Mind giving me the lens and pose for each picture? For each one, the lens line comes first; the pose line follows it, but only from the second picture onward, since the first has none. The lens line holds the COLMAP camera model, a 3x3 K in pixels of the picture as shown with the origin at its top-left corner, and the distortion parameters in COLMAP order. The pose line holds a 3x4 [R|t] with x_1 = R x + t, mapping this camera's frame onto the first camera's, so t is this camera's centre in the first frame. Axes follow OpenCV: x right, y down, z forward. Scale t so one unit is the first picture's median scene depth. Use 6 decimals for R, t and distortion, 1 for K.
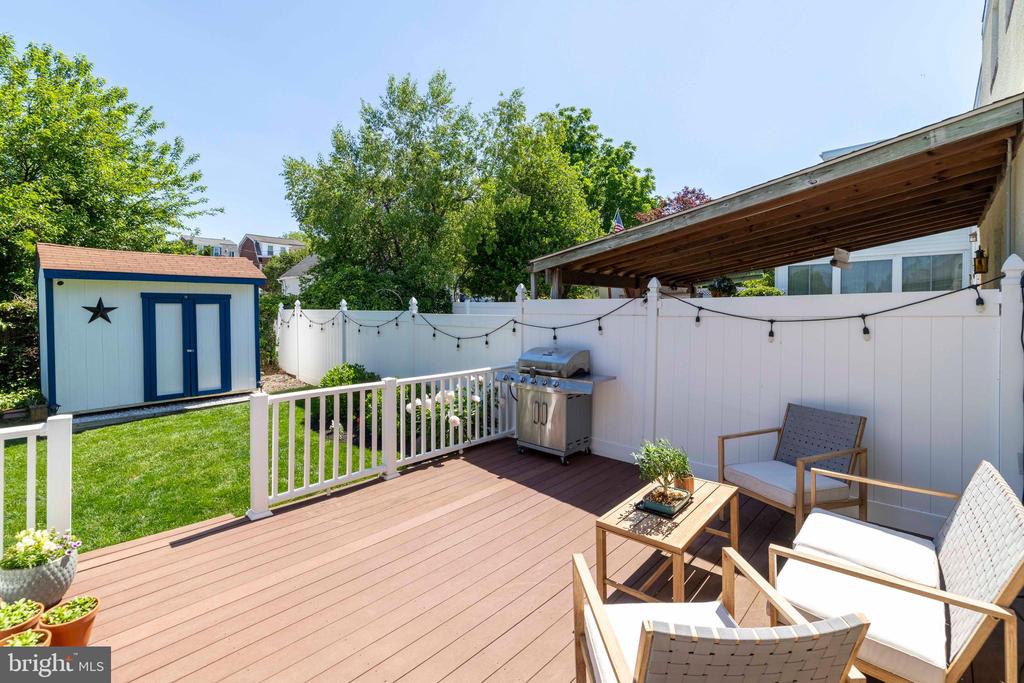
lens RADIAL K [[445.9, 0, 539.5], [0, 445.9, 318.7], [0, 0, 1]] dist [-0.000540, 0.000180]
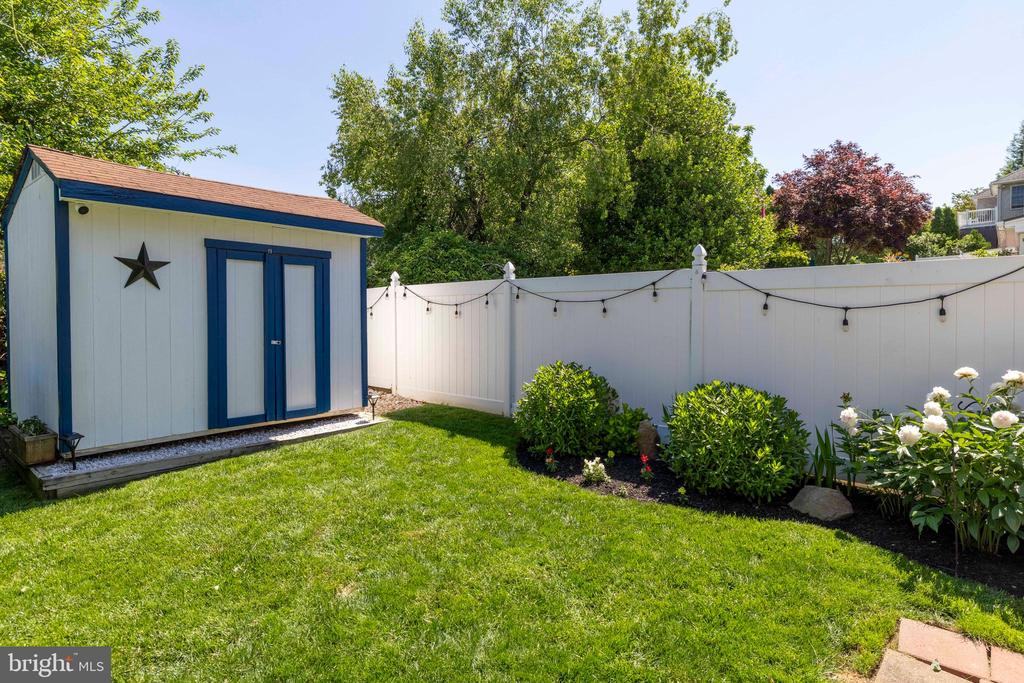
lens RADIAL K [[516.9, 0, 513.3], [0, 516.9, 342.3], [0, 0, 1]] dist [-0.017536, -0.001997]
pose [[0.999063, -0.000539, 0.043282, -0.479448], [-0.000015, 0.999918, 0.012802, 0.060373], [-0.043285, -0.012791, 0.998981, 0.294863]]
